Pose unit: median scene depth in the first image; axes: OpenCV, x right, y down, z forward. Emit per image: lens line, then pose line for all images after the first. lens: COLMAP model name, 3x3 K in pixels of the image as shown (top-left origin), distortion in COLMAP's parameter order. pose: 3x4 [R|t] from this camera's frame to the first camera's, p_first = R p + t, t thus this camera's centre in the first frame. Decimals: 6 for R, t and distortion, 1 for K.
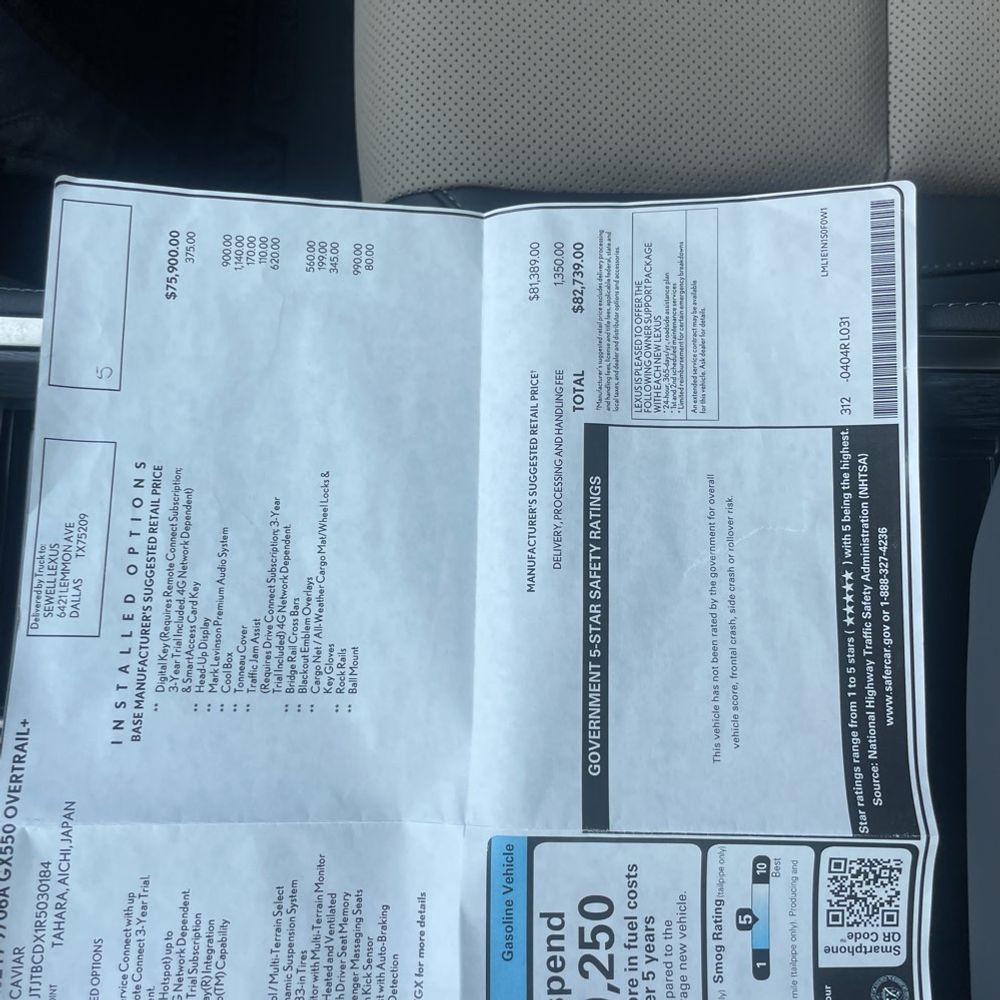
lens RADIAL K [[1002.0, 0, 500.0], [0, 1002.0, 500.0], [0, 0, 1]] dist [0.092361, -0.129943]
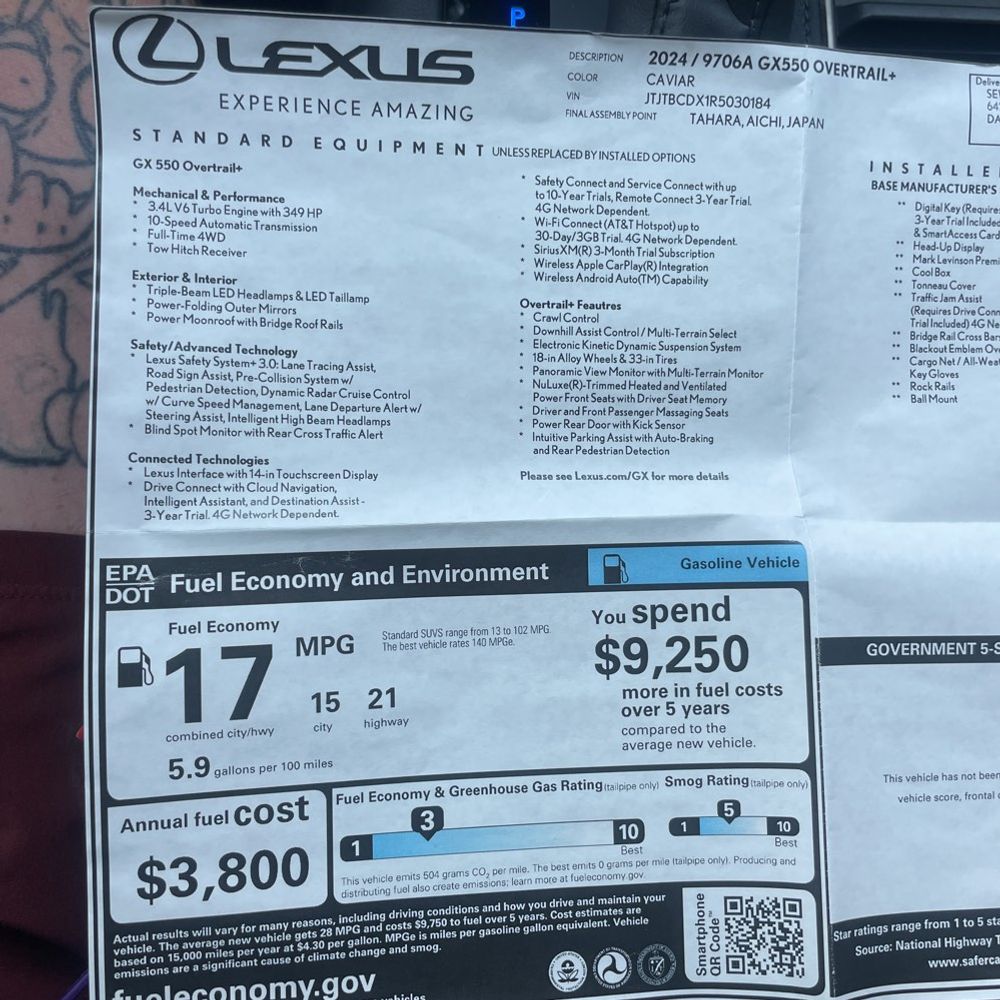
lens RADIAL K [[1002.0, 0, 500.0], [0, 1002.0, 500.0], [0, 0, 1]] dist [0.092361, -0.129943]
pose [[0.028440, 0.997434, -0.065699, 0.004487], [-0.998629, 0.031241, 0.042006, 0.580559], [0.043951, 0.064415, 0.996955, 0.009847]]
